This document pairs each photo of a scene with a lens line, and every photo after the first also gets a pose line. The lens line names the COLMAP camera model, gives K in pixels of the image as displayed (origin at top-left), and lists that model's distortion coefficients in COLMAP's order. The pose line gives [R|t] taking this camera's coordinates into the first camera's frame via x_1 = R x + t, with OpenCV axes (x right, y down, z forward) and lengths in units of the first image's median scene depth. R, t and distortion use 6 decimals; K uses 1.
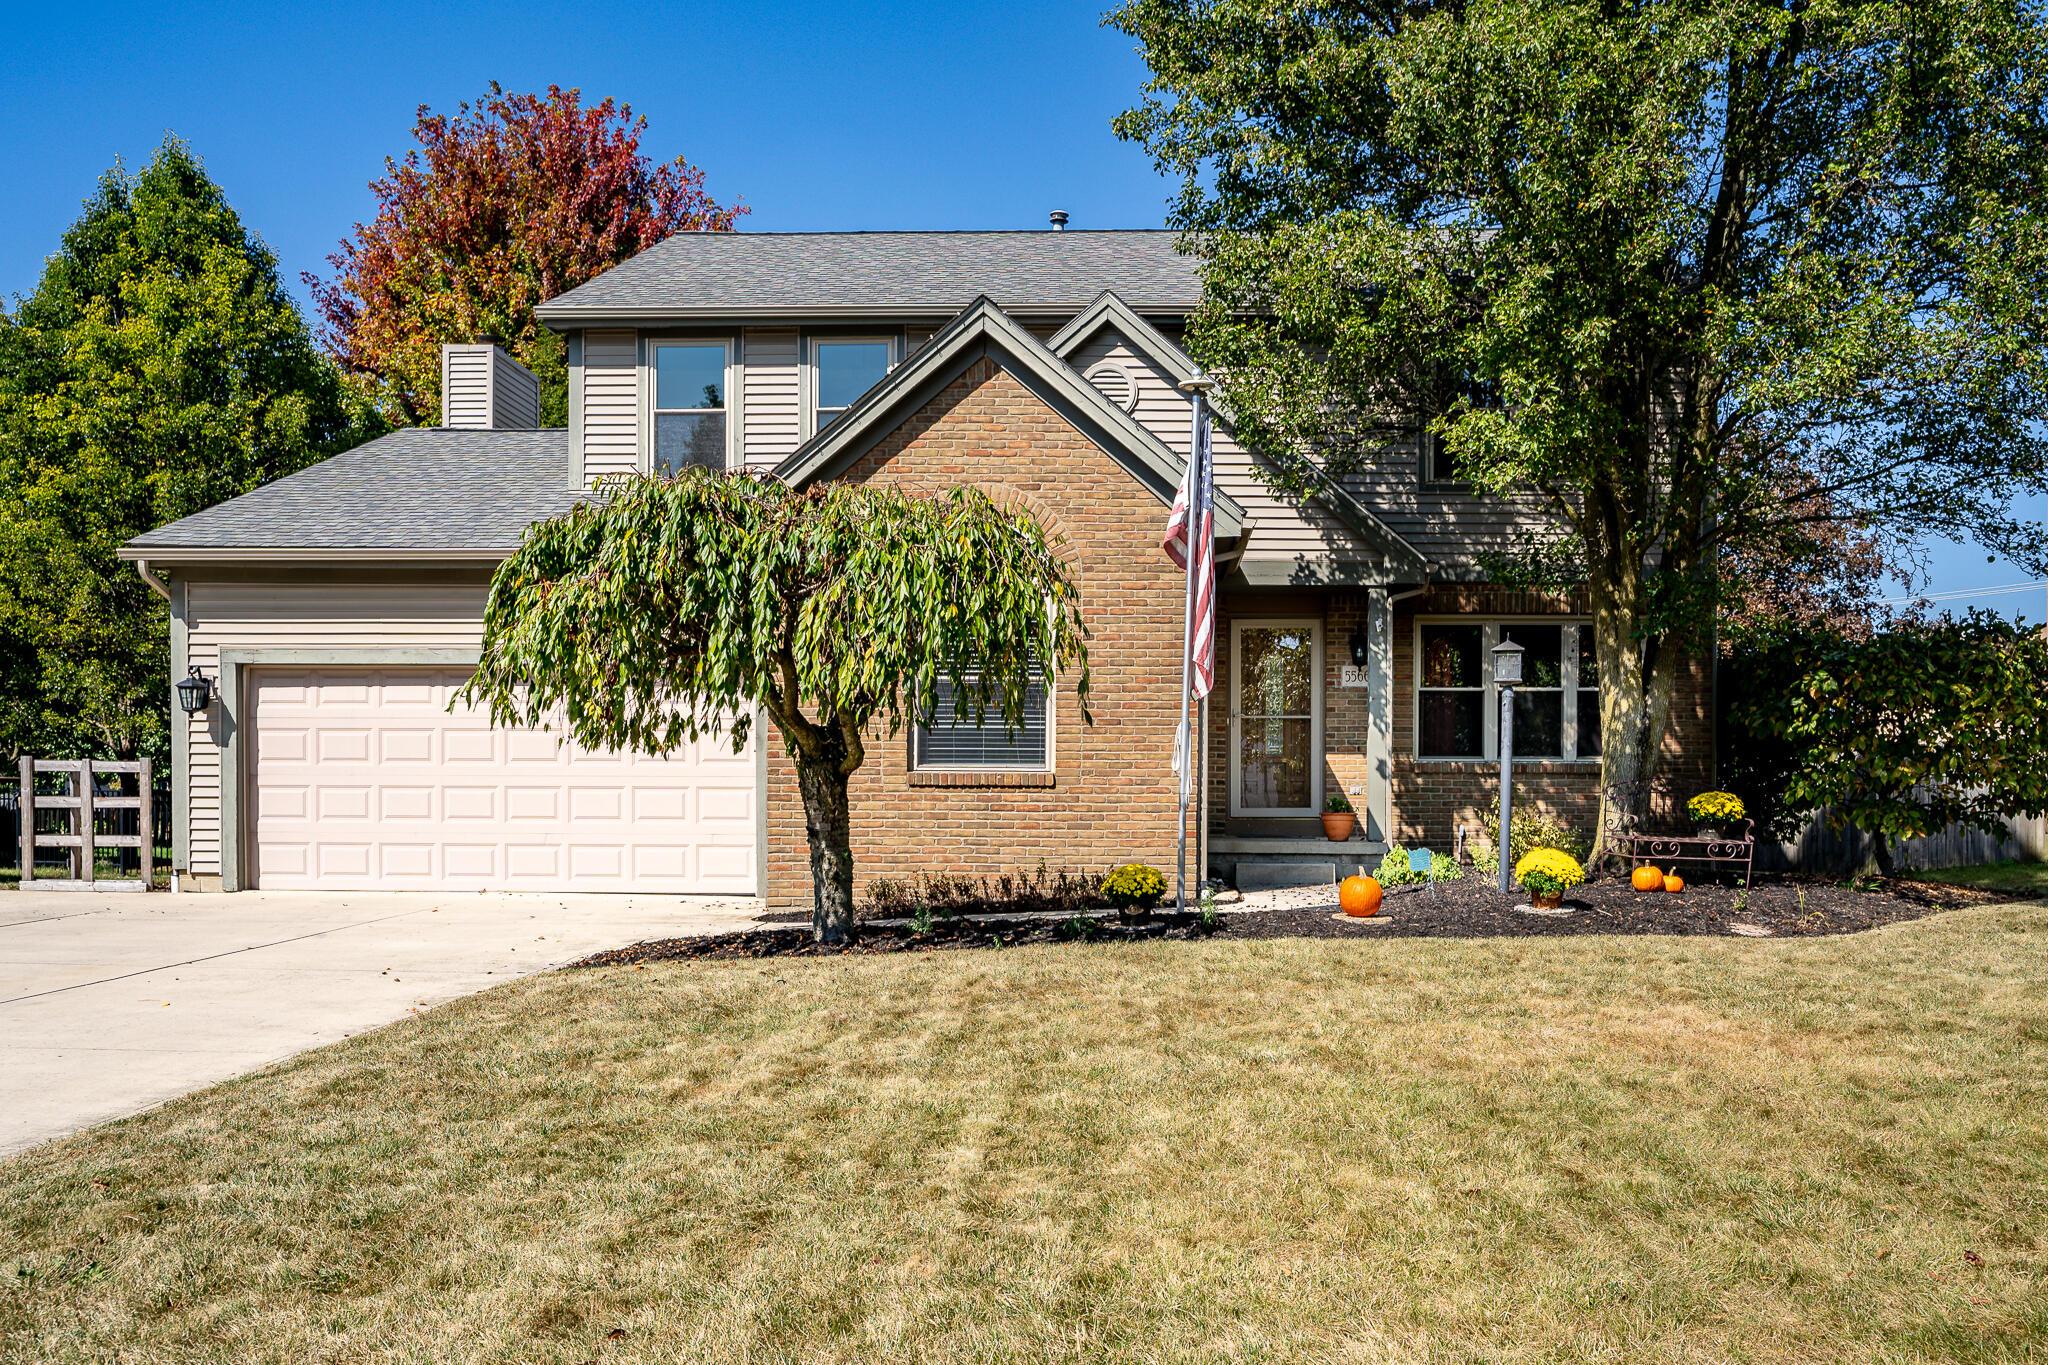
lens RADIAL K [[1678.2, 0, 1024.3], [0, 1678.2, 806.0], [0, 0, 1]] dist [-0.004751, -0.000517]
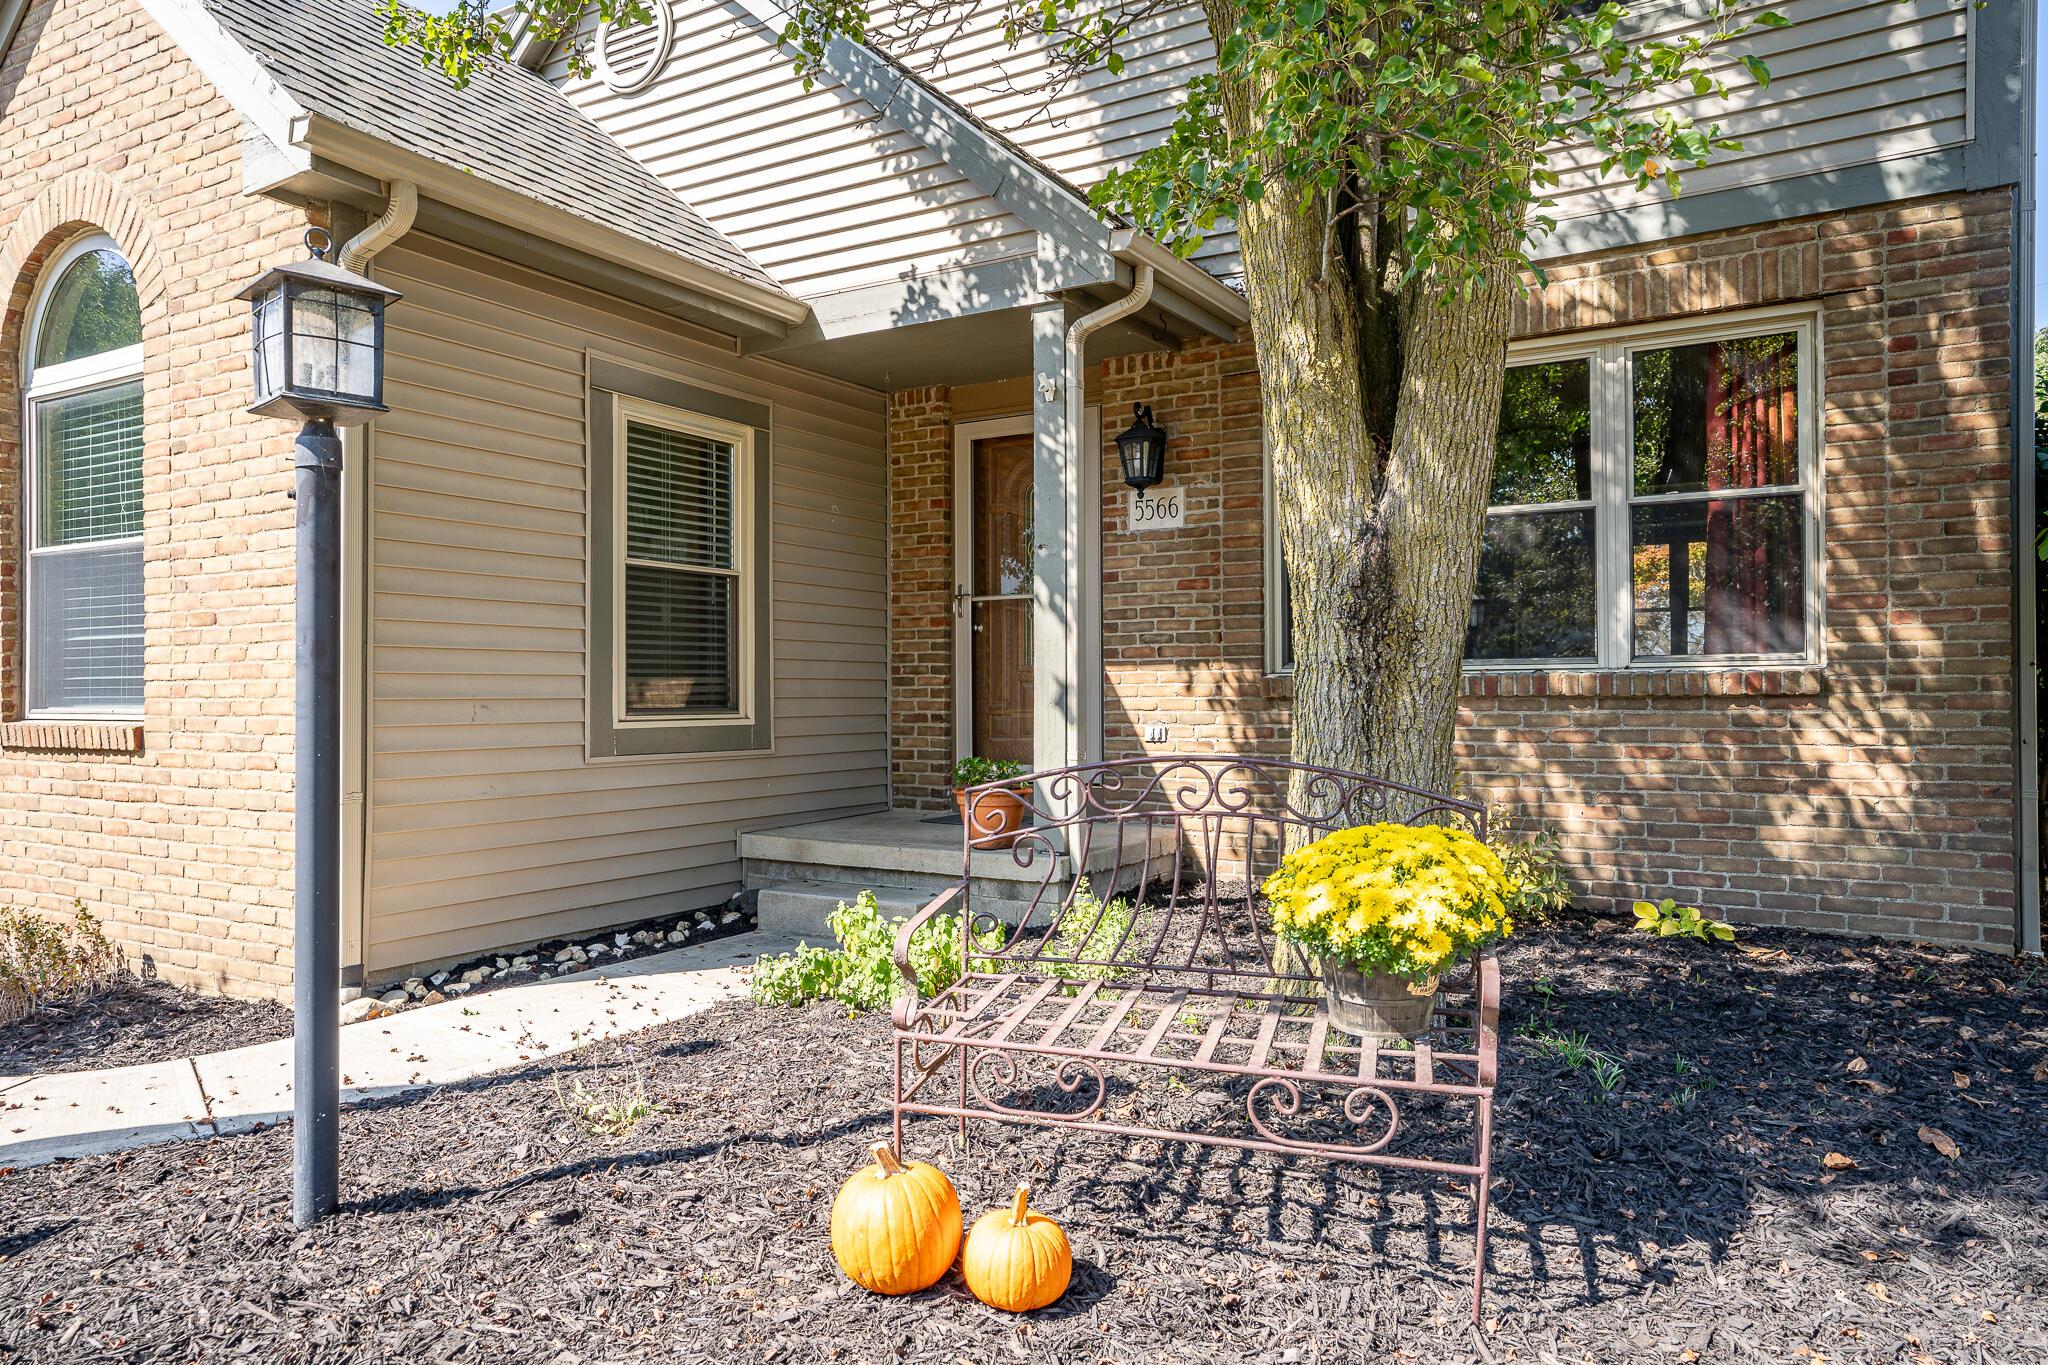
lens RADIAL K [[1386.3, 0, 952.4], [0, 1386.3, 684.0], [0, 0, 1]] dist [-0.004838, 0.038833]
pose [[0.866824, -0.012758, -0.498452, 0.378413], [0.008106, 0.999901, -0.011495, -0.021785], [0.498549, 0.005924, 0.866841, 0.651931]]
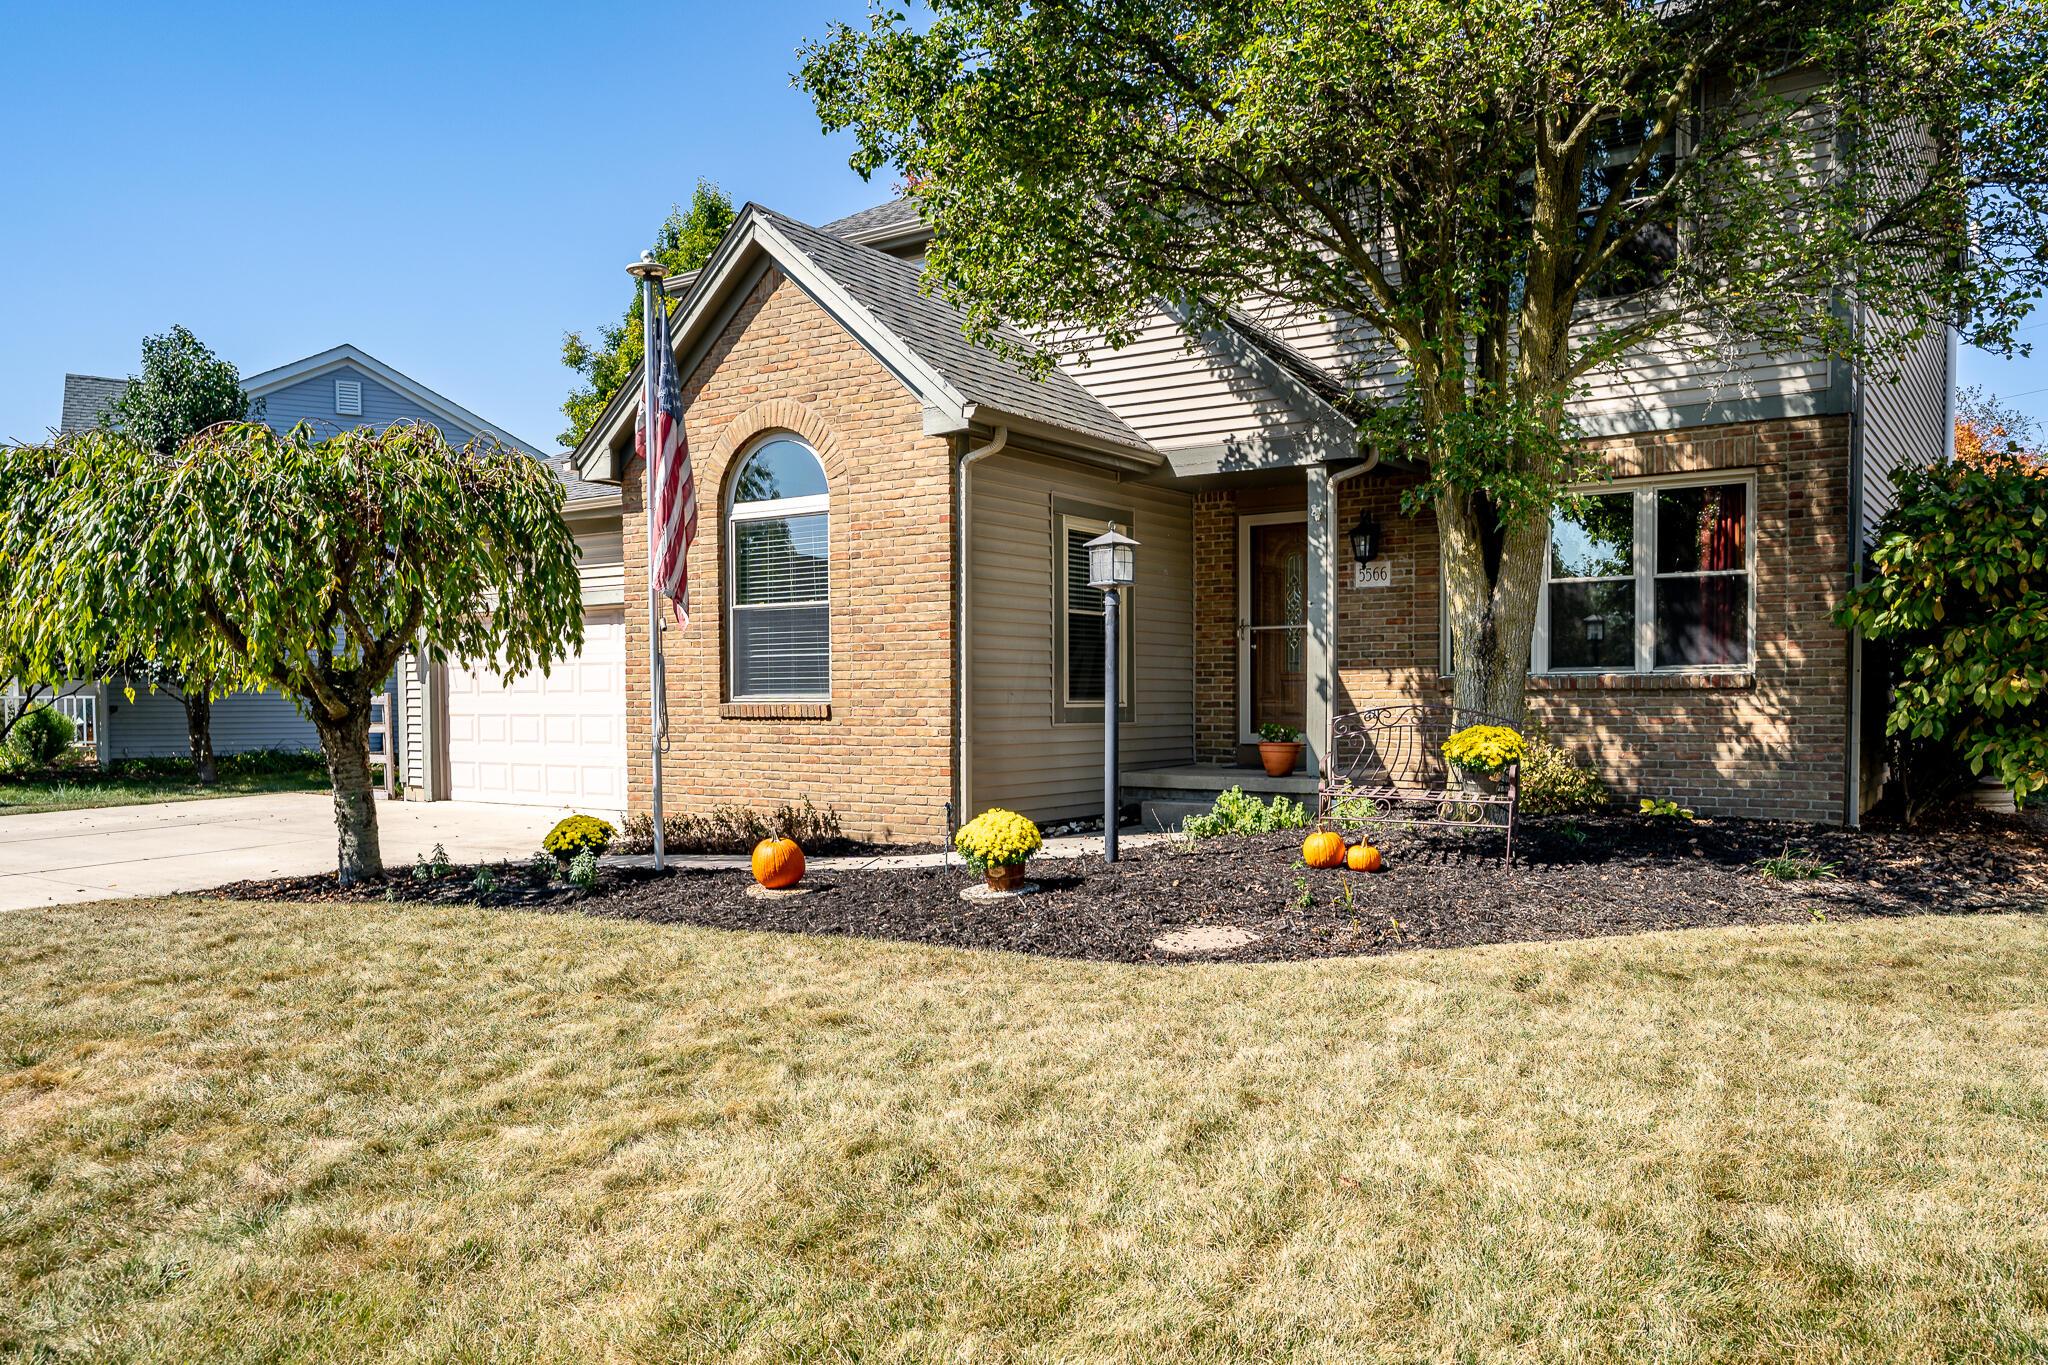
lens RADIAL K [[1513.3, 0, 1025.5], [0, 1513.3, 711.5], [0, 0, 1]] dist [0.002158, 0.000023]
pose [[0.844772, -0.004384, -0.535108, 0.483569], [0.007692, 0.999963, 0.003951, -0.015572], [0.535071, -0.007453, 0.844774, 0.303997]]
